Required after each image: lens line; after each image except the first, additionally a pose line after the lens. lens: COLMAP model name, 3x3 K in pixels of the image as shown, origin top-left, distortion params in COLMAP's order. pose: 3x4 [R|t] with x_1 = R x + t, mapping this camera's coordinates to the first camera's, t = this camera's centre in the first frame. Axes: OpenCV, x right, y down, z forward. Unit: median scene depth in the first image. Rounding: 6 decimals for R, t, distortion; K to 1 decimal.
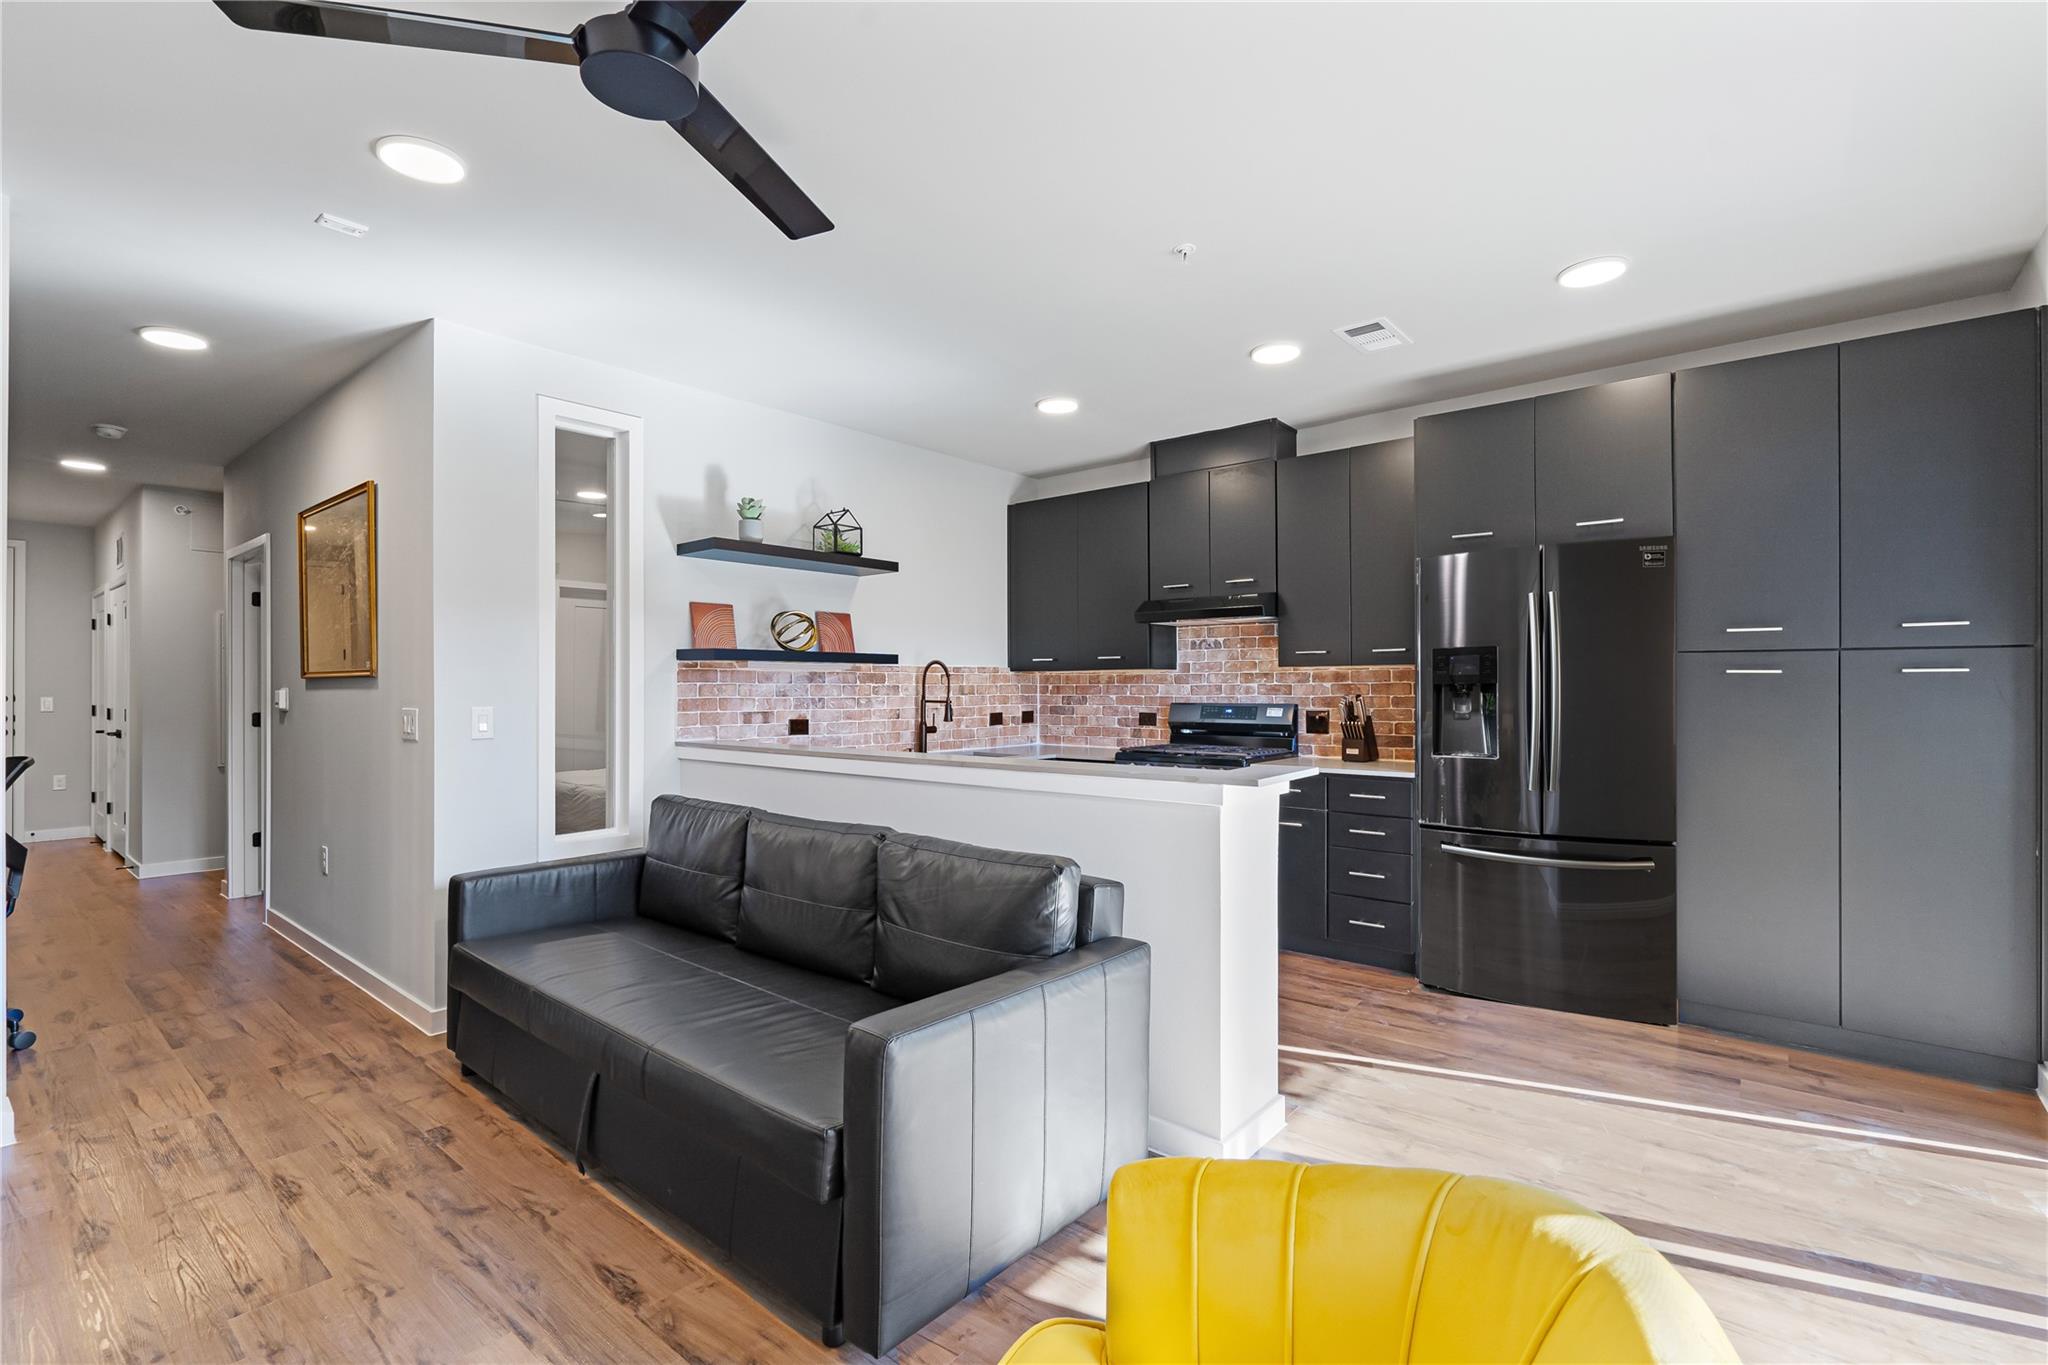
lens RADIAL K [[927.5, 0, 1008.4], [0, 927.5, 677.5], [0, 0, 1]] dist [-0.001268, 0.000816]
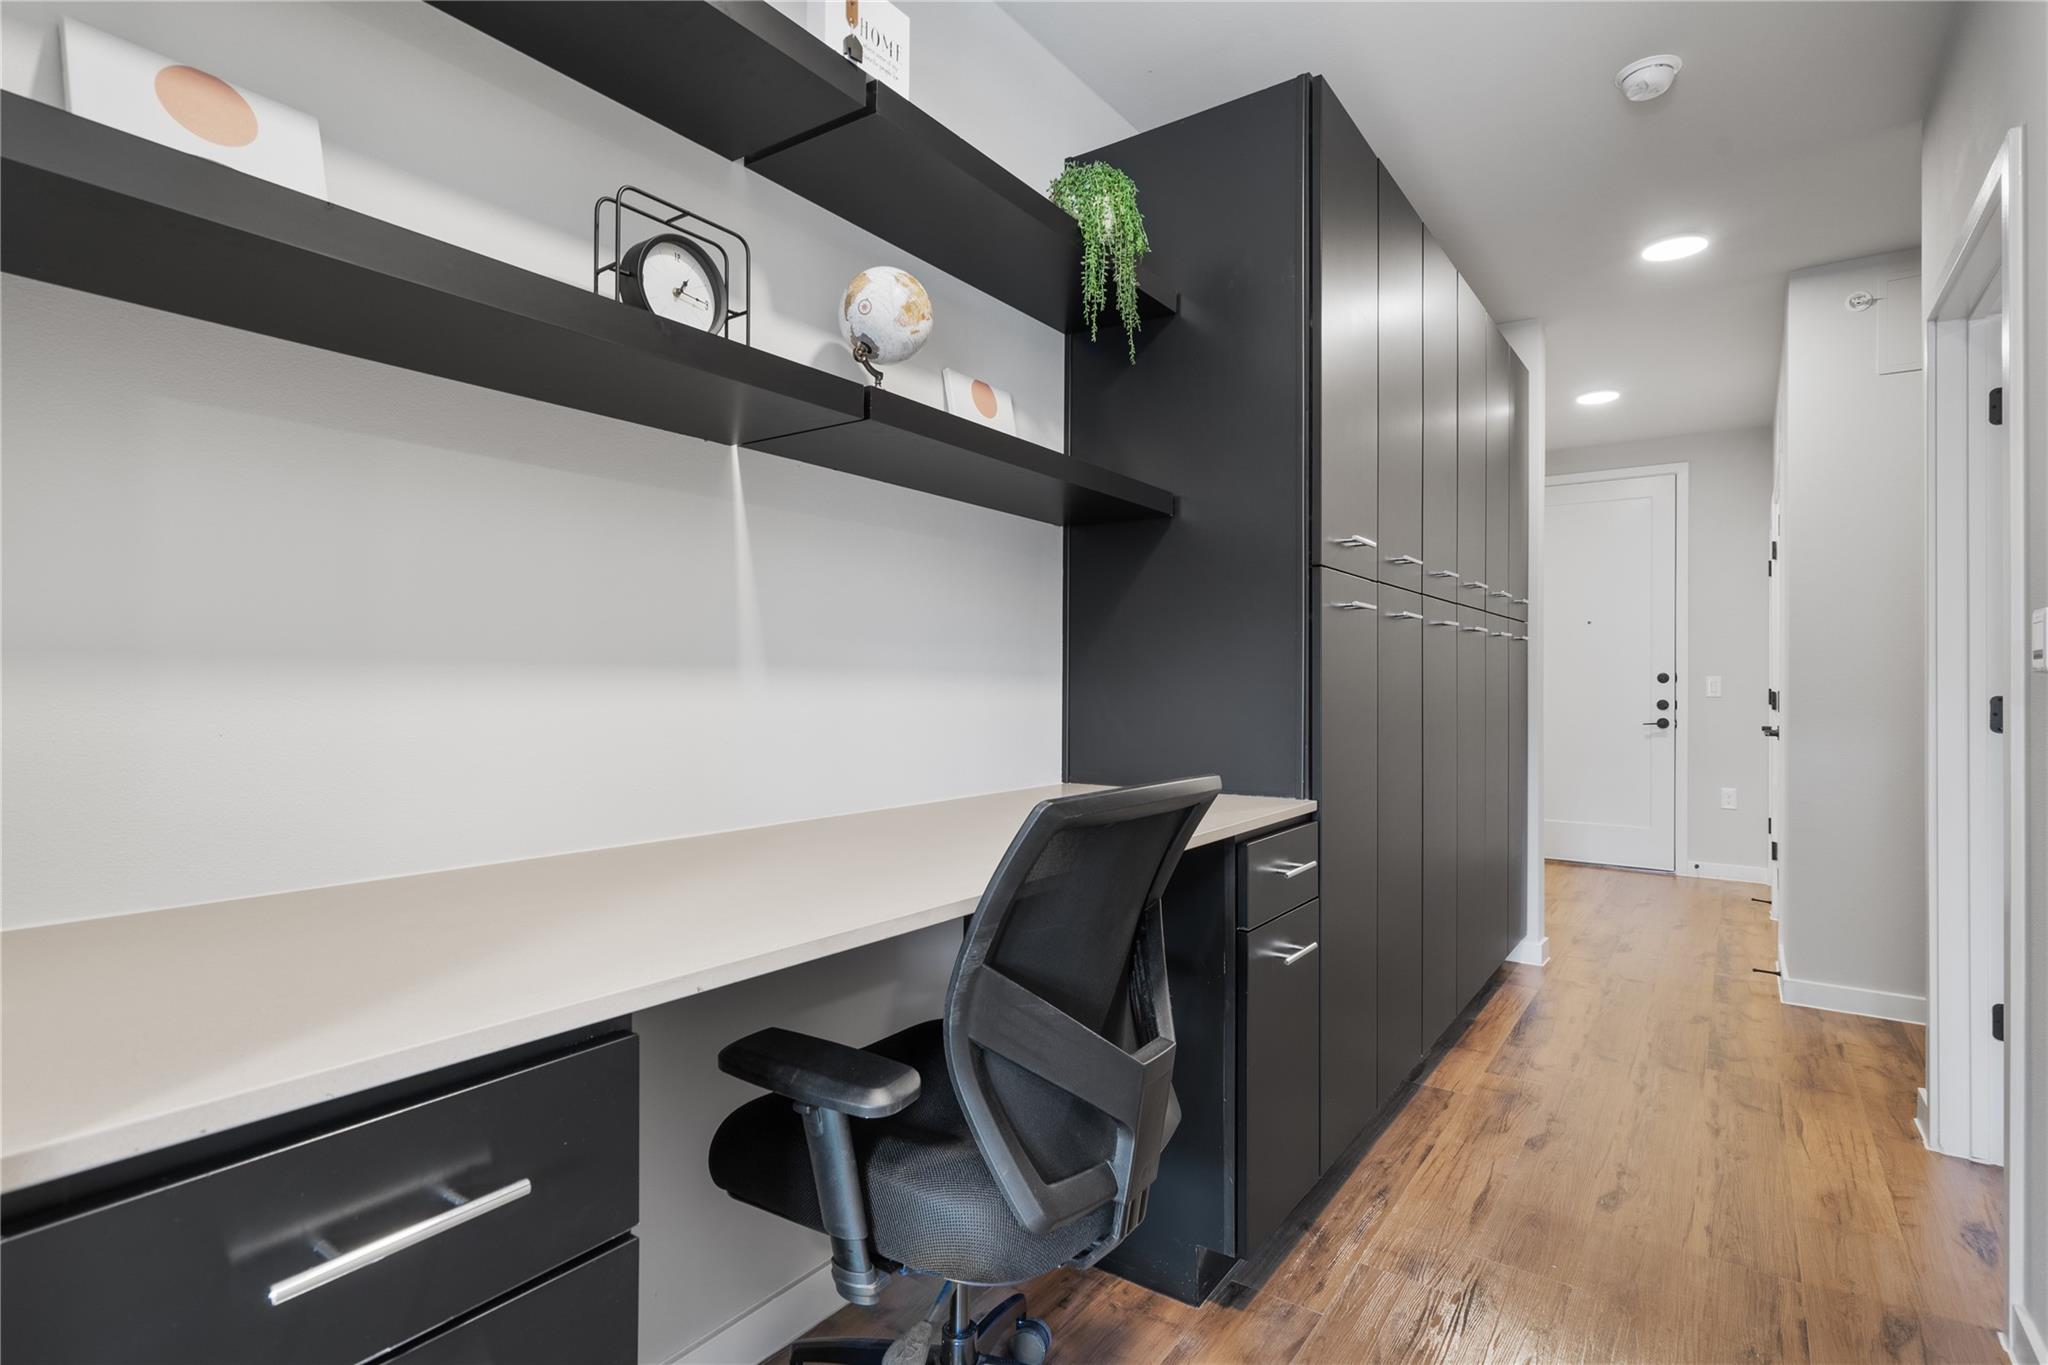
lens RADIAL K [[1012.6, 0, 1027.5], [0, 1012.6, 681.4], [0, 0, 1]] dist [0.000828, -0.000507]
pose [[0.088077, 0.002392, -0.996111, -0.477200], [0.002730, 0.999993, 0.002643, 0.032855], [0.996110, -0.002952, 0.088070, 0.625960]]
